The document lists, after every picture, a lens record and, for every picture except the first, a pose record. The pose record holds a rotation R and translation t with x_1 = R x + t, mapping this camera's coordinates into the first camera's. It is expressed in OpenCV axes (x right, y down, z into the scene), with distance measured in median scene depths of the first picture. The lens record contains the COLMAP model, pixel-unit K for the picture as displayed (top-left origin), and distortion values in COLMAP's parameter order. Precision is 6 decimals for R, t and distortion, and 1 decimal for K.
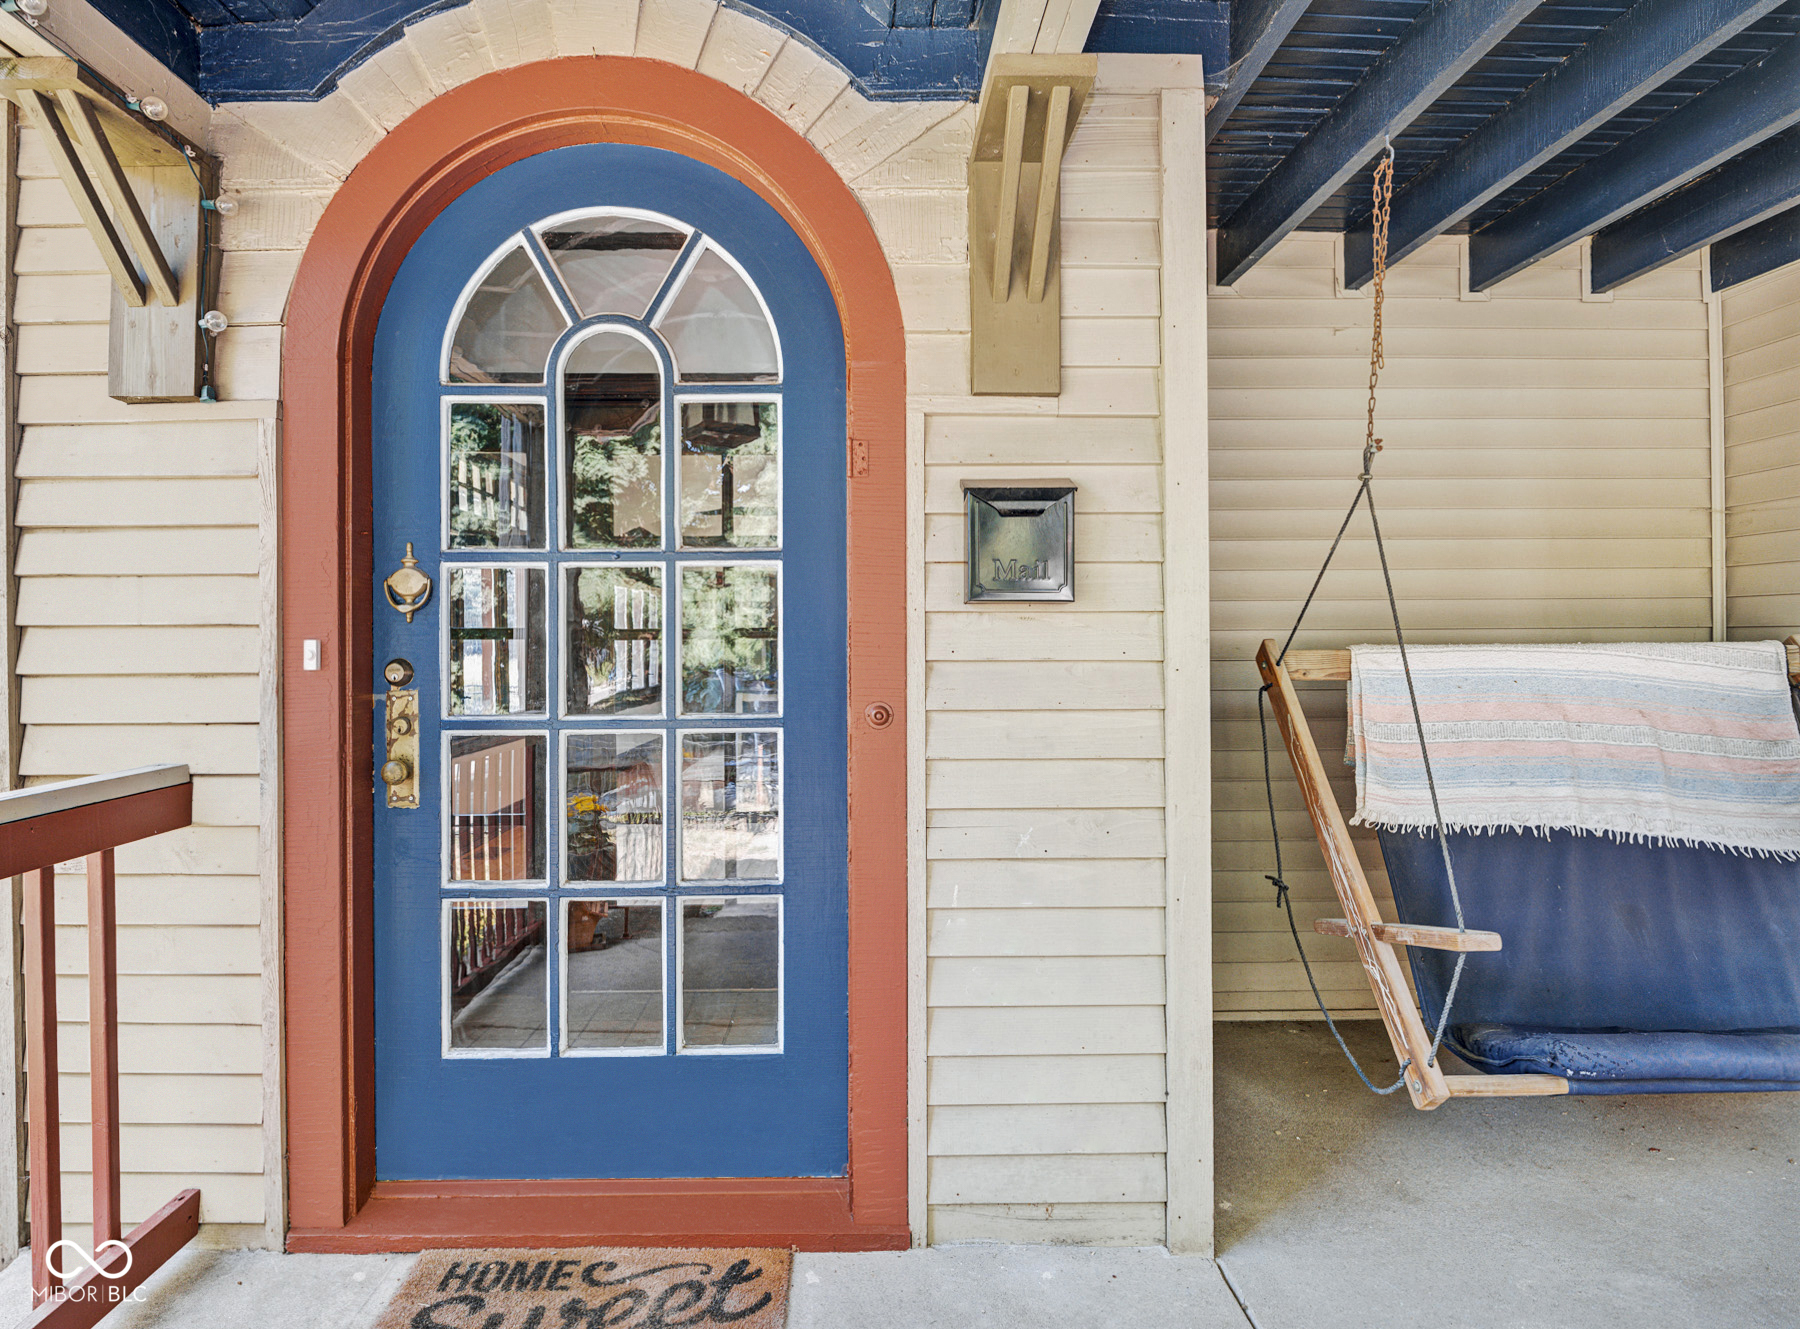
lens RADIAL K [[982.3, 0, 897.3], [0, 982.3, 657.5], [0, 0, 1]] dist [0.024641, -0.035973]
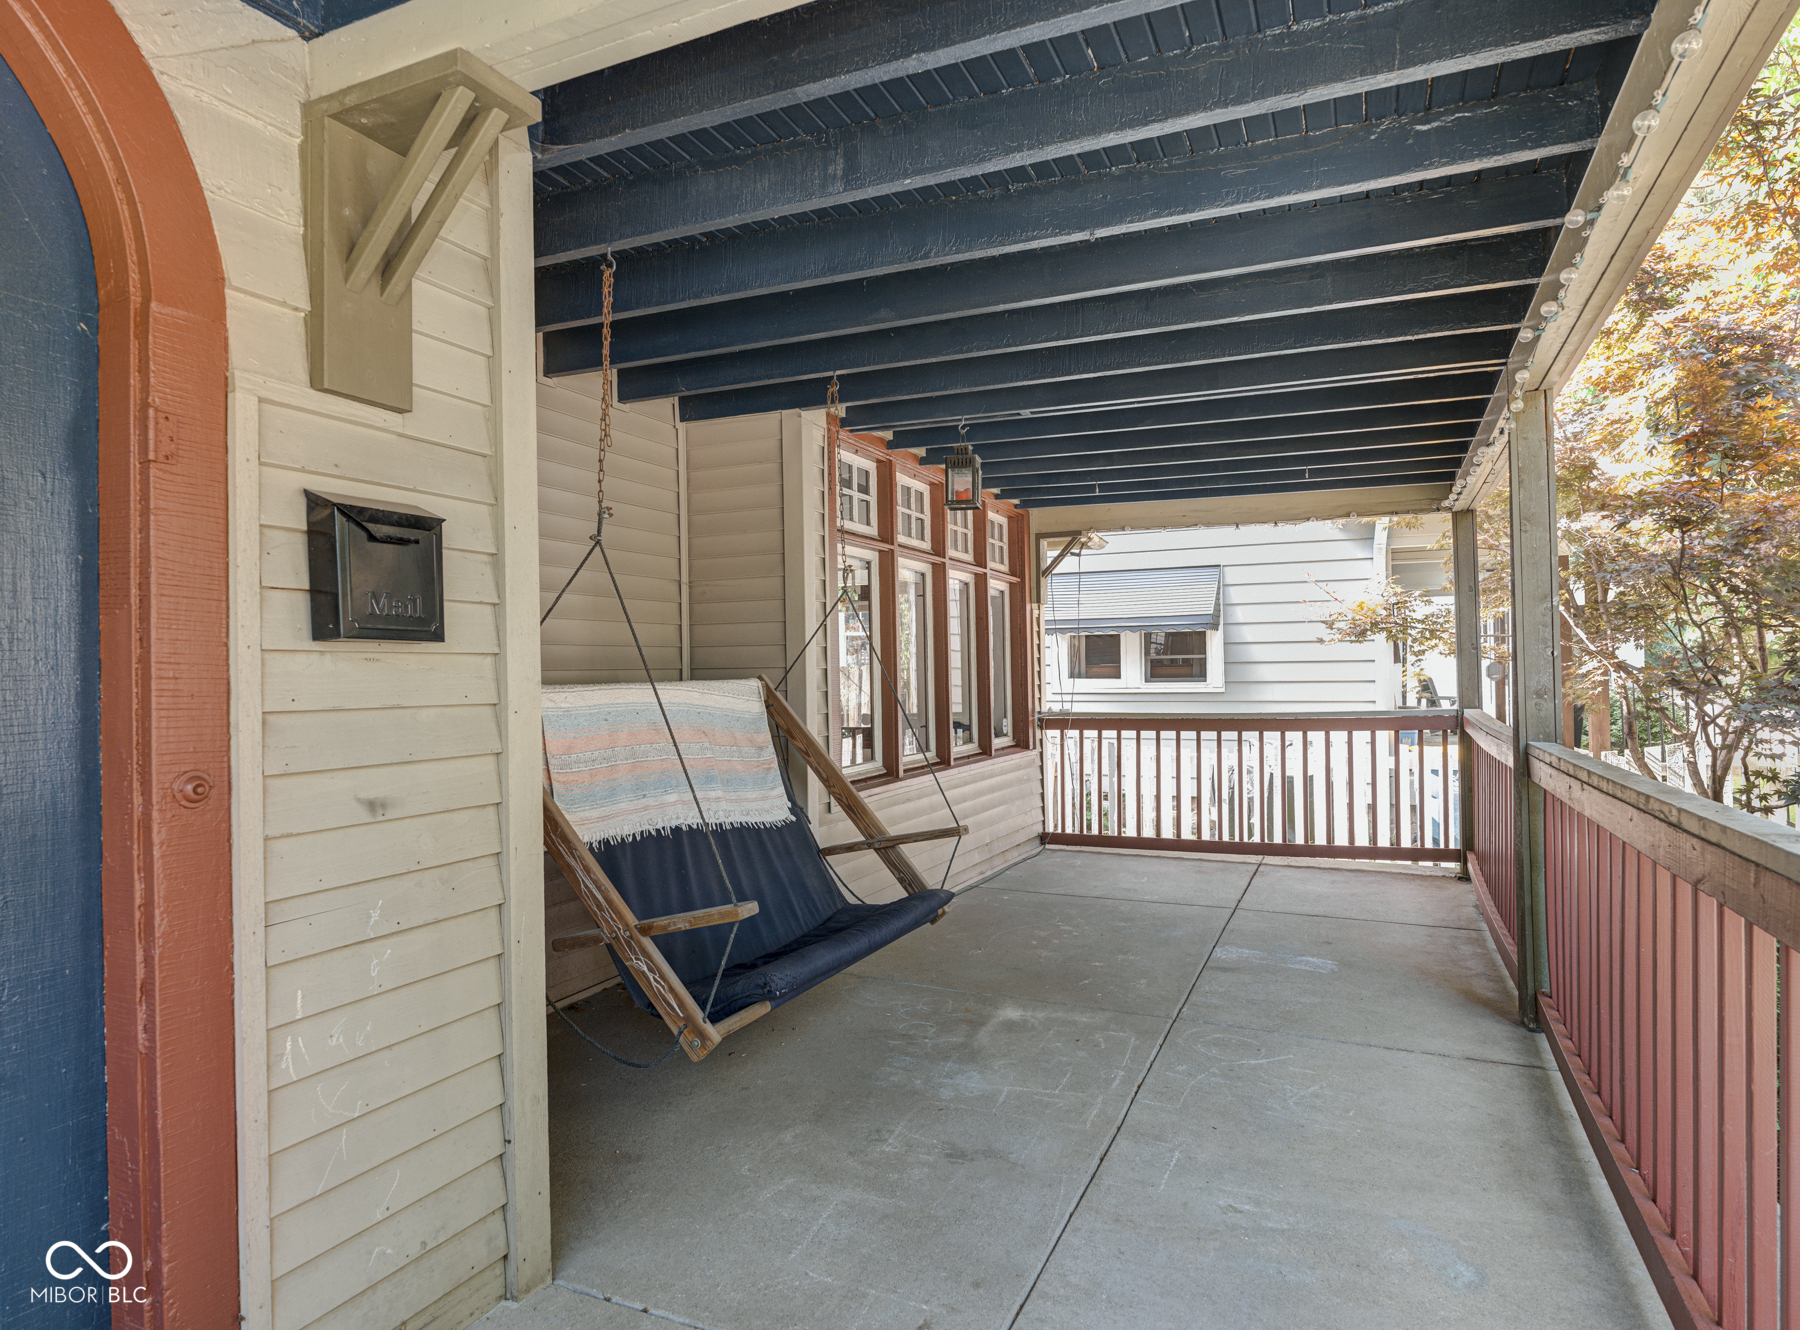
lens RADIAL K [[1006.9, 0, 900.4], [0, 1006.9, 670.0], [0, 0, 1]] dist [-0.004691, -0.003852]
pose [[0.443648, -0.001492, 0.896200, -0.455960], [0.028099, 0.999530, -0.012246, -0.006732], [-0.895760, 0.030616, 0.443482, 0.190398]]
